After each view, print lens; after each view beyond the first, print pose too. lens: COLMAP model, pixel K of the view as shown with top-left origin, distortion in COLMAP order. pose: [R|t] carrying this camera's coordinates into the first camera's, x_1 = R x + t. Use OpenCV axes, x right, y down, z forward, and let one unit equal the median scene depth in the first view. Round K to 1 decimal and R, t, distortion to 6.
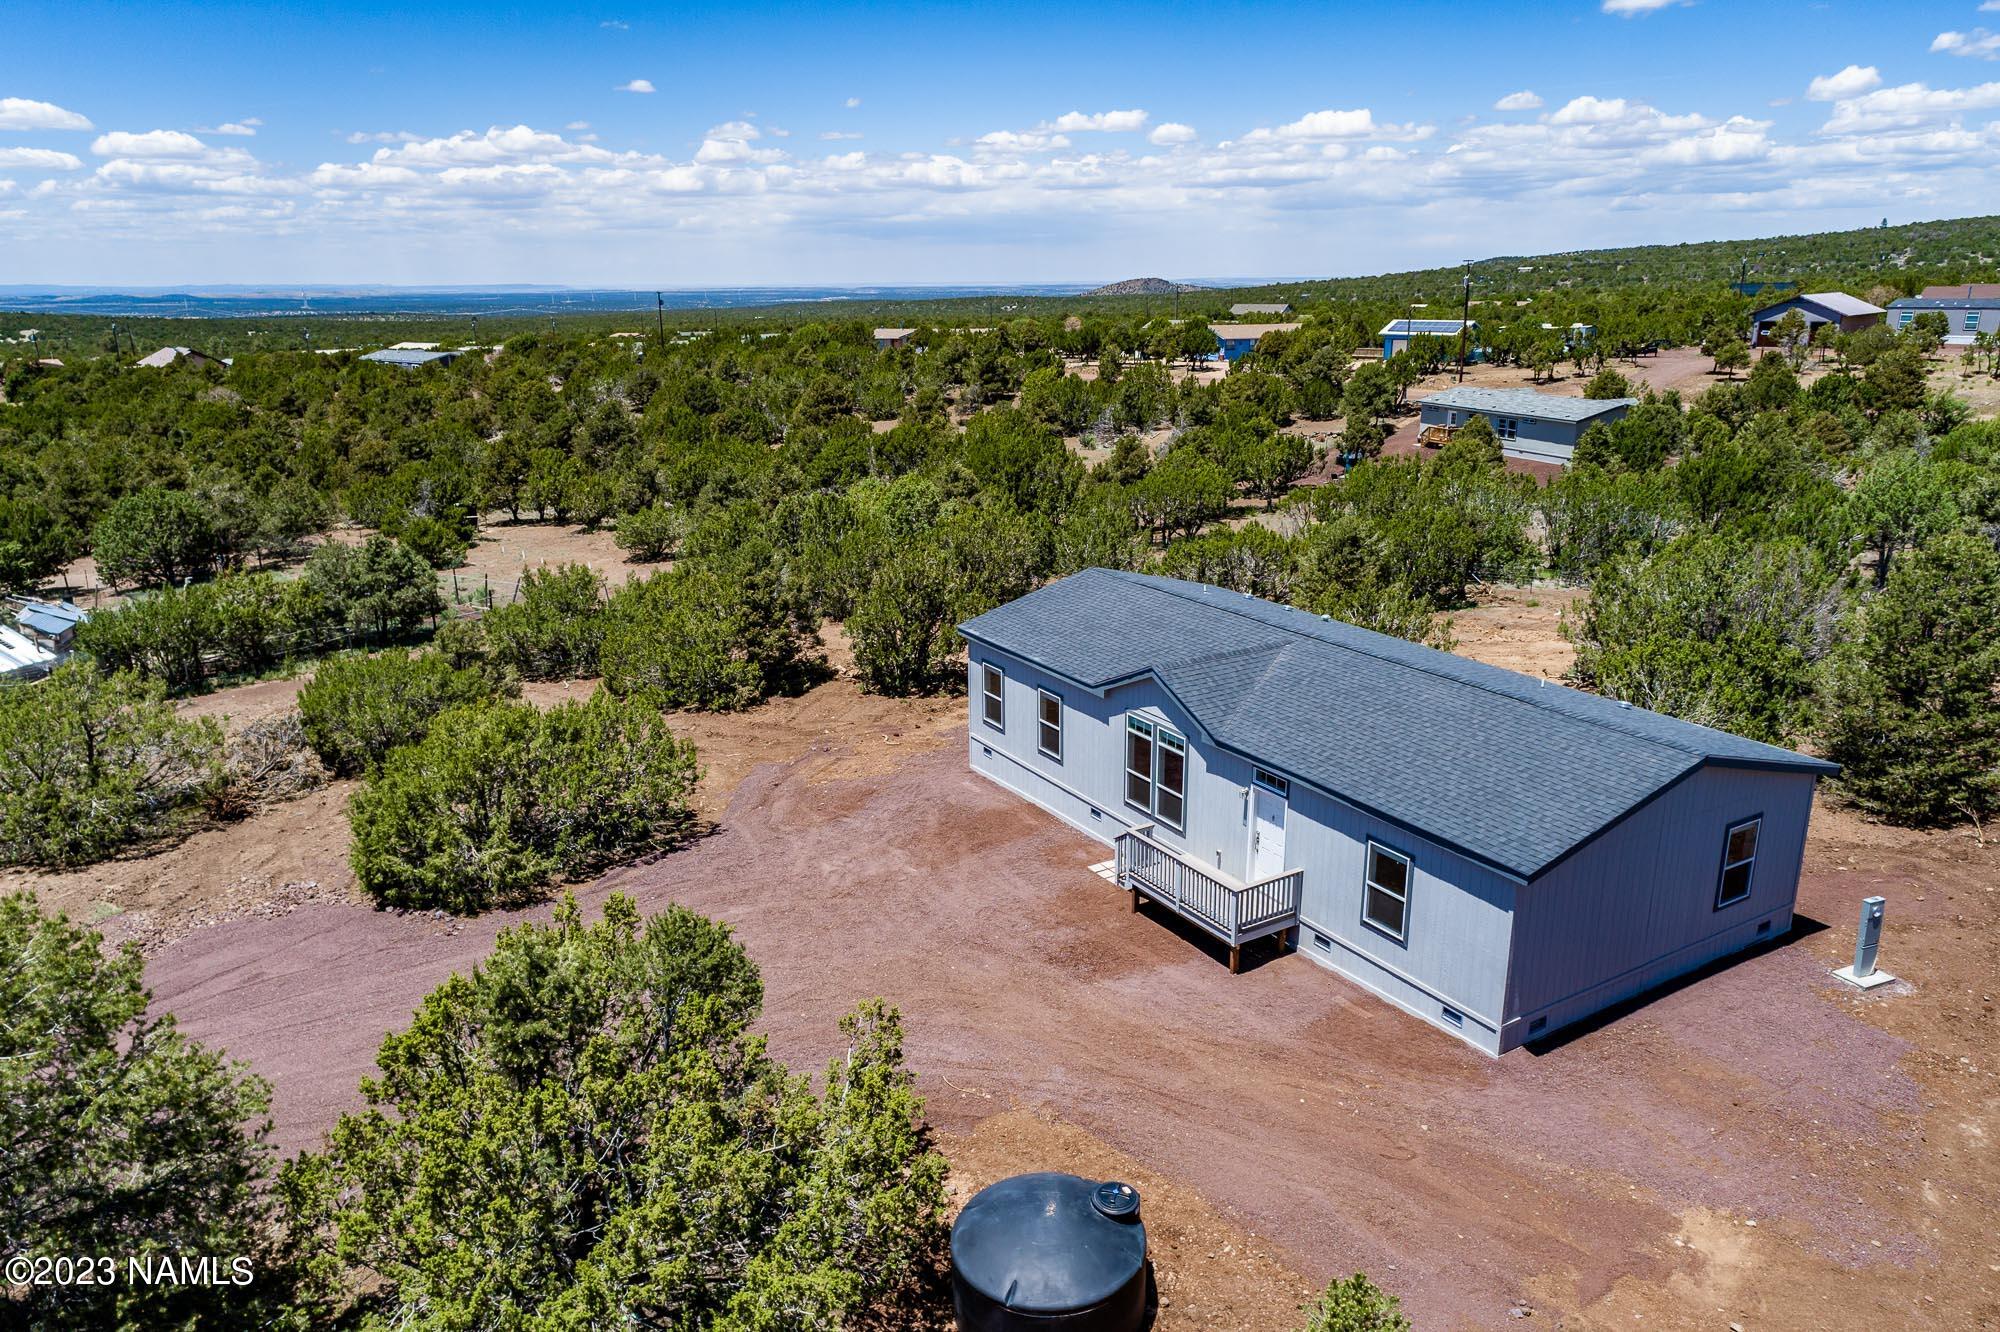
lens RADIAL K [[1341.7, 0, 1009.0], [0, 1341.7, 675.7], [0, 0, 1]] dist [0.005553, 0.010220]
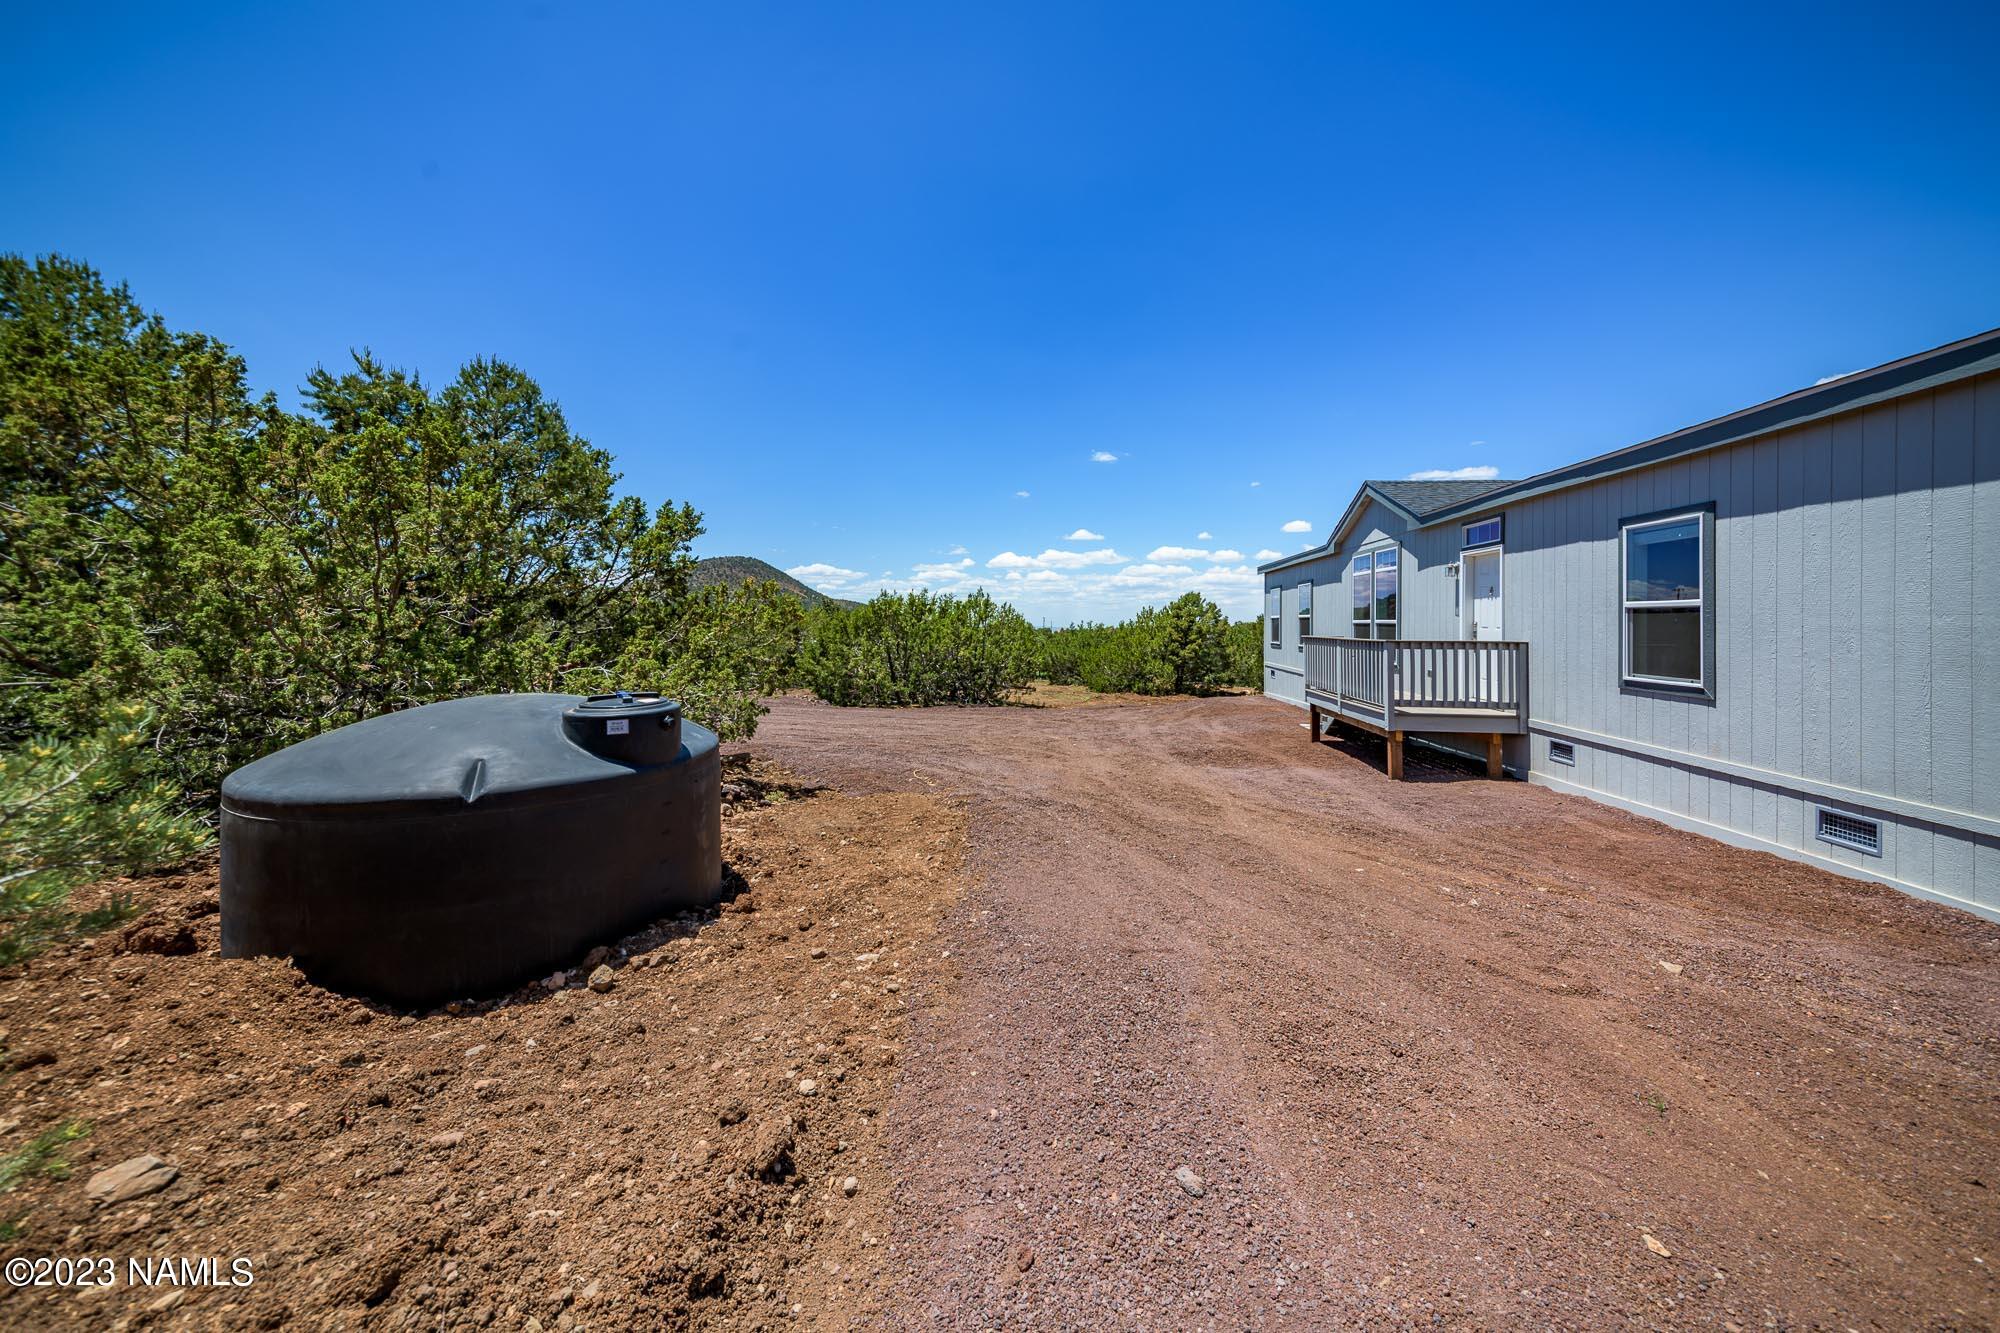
lens RADIAL K [[706.0, 0, 1016.6], [0, 706.0, 617.7], [0, 0, 1]] dist [0.009813, -0.006724]
pose [[0.794753, 0.012435, -0.606805, 0.201576], [-0.193766, 0.952668, -0.234259, 0.229510], [0.575171, 0.303757, 0.759546, 0.518995]]
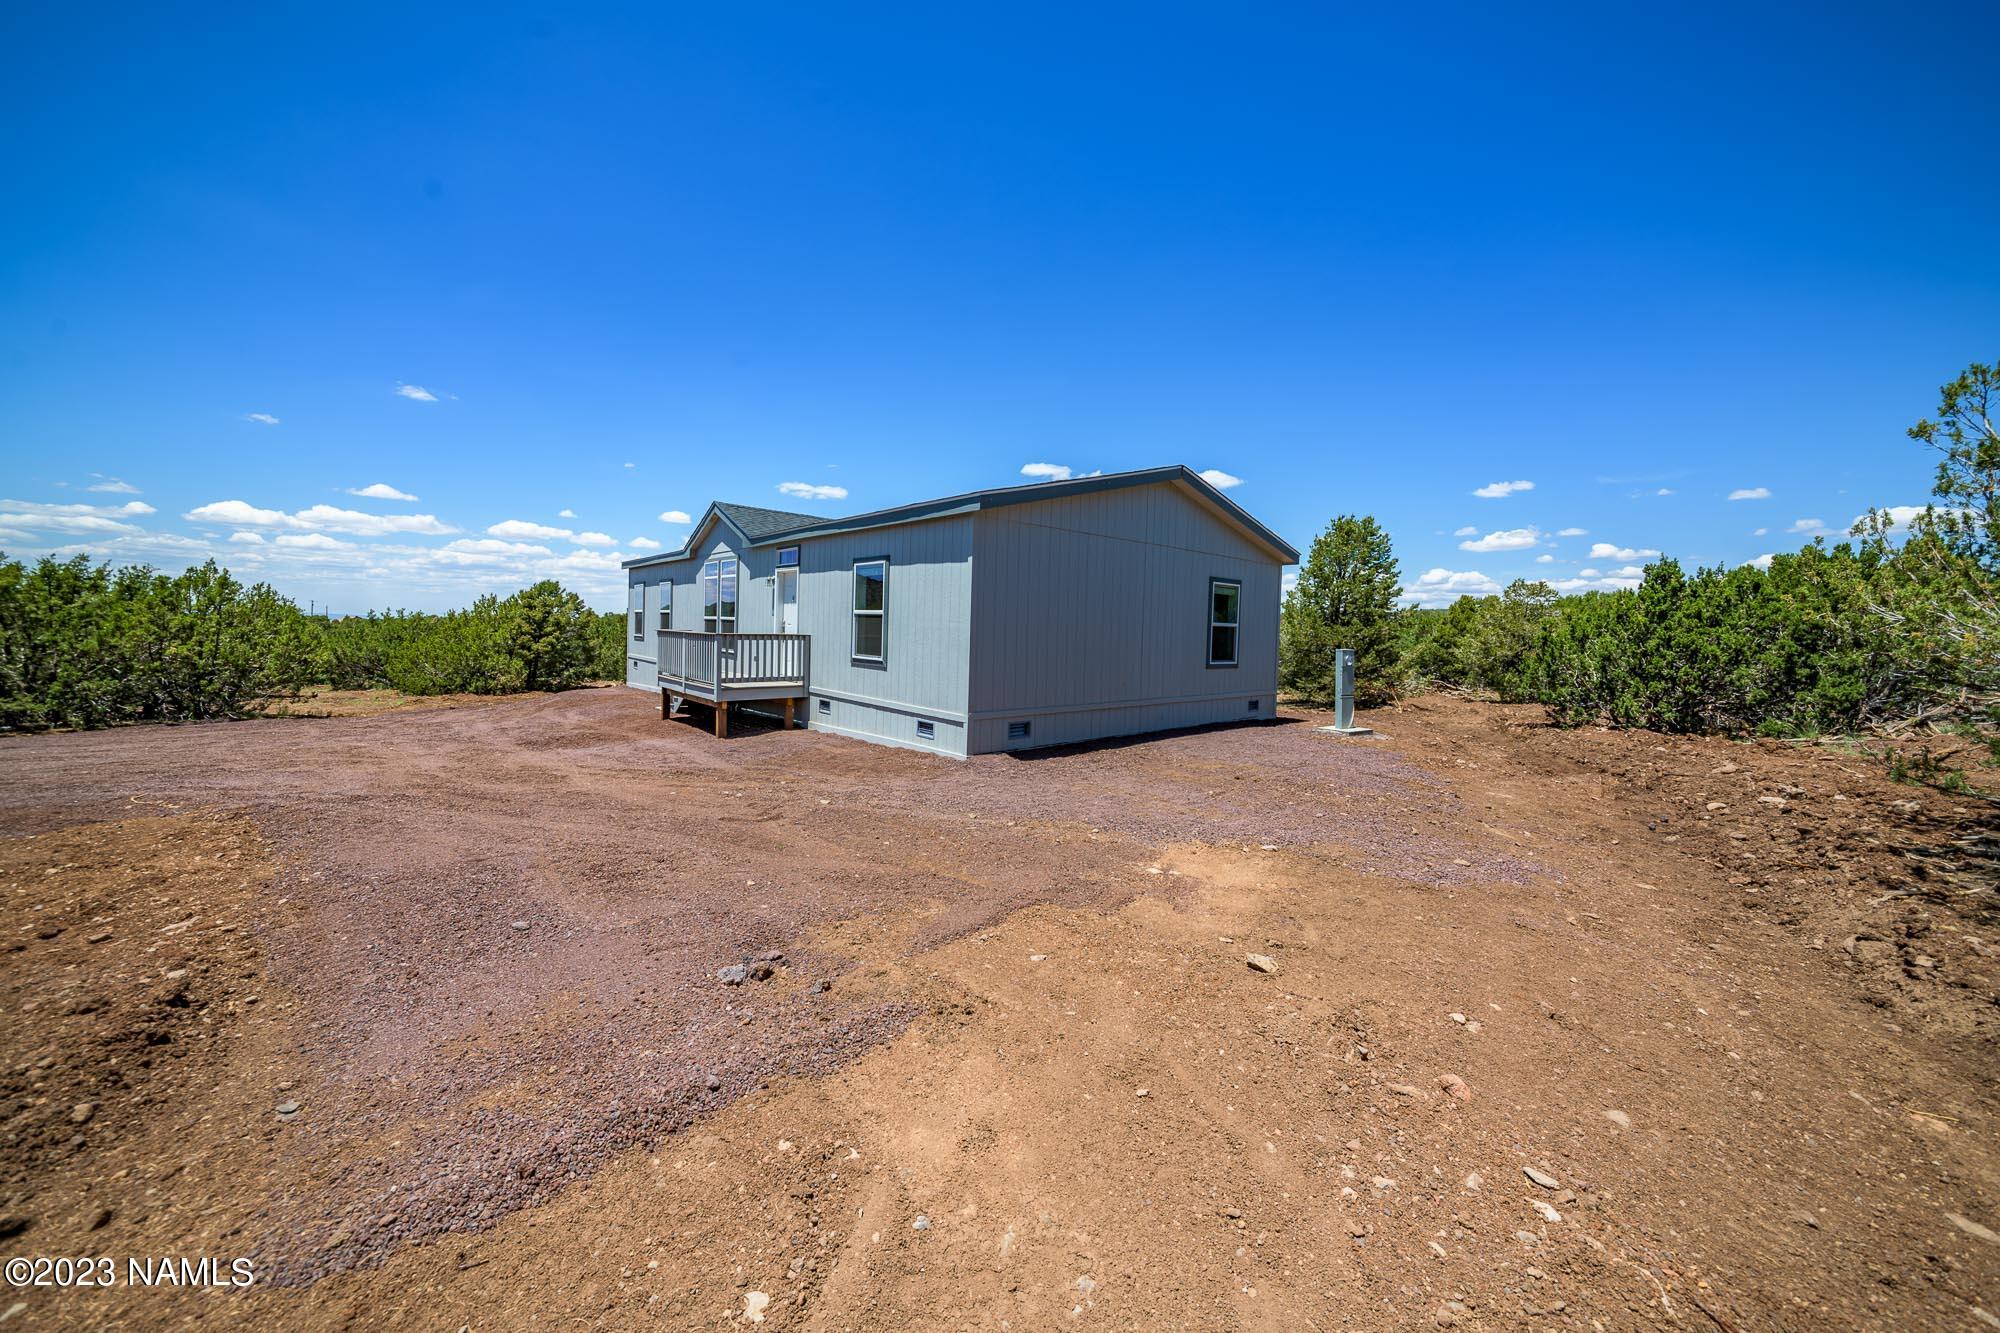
lens RADIAL K [[691.8, 0, 1045.2], [0, 691.8, 636.8], [0, 0, 1]] dist [-0.026375, 0.003001]
pose [[0.975831, 0.032558, 0.216089, 0.241478], [0.028751, 0.961115, -0.274646, 0.250526], [-0.216628, 0.274221, 0.936950, 0.440654]]
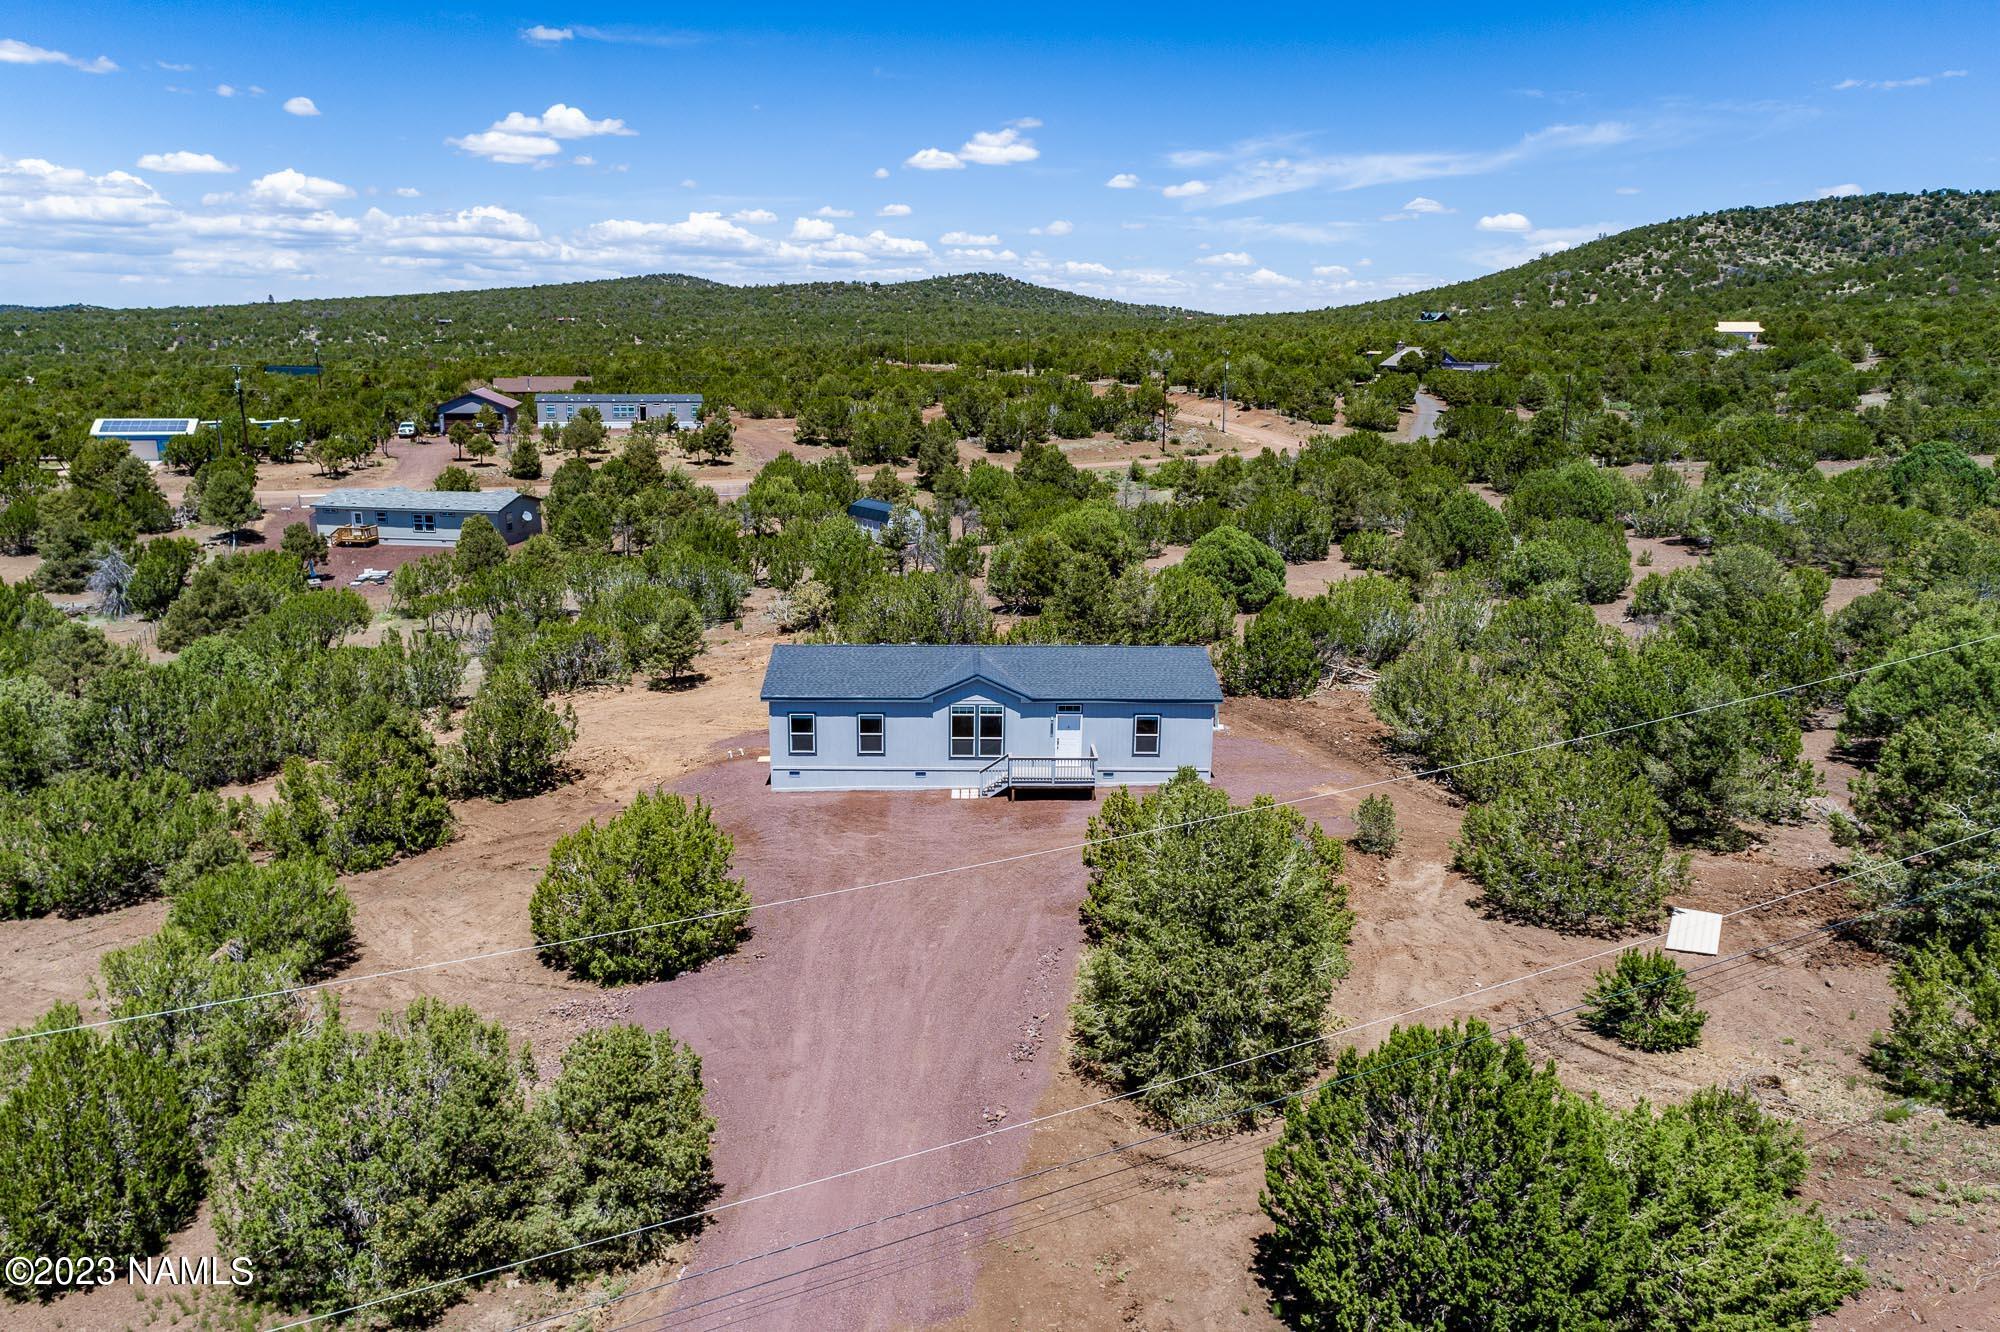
lens RADIAL K [[1352.2, 0, 1006.7], [0, 1352.2, 663.4], [0, 0, 1]] dist [-0.005081, 0.037281]
pose [[0.495733, -0.190499, 0.847324, -1.389819], [0.235849, 0.968511, 0.079760, -0.152722], [-0.835837, 0.160301, 0.525052, -0.002068]]
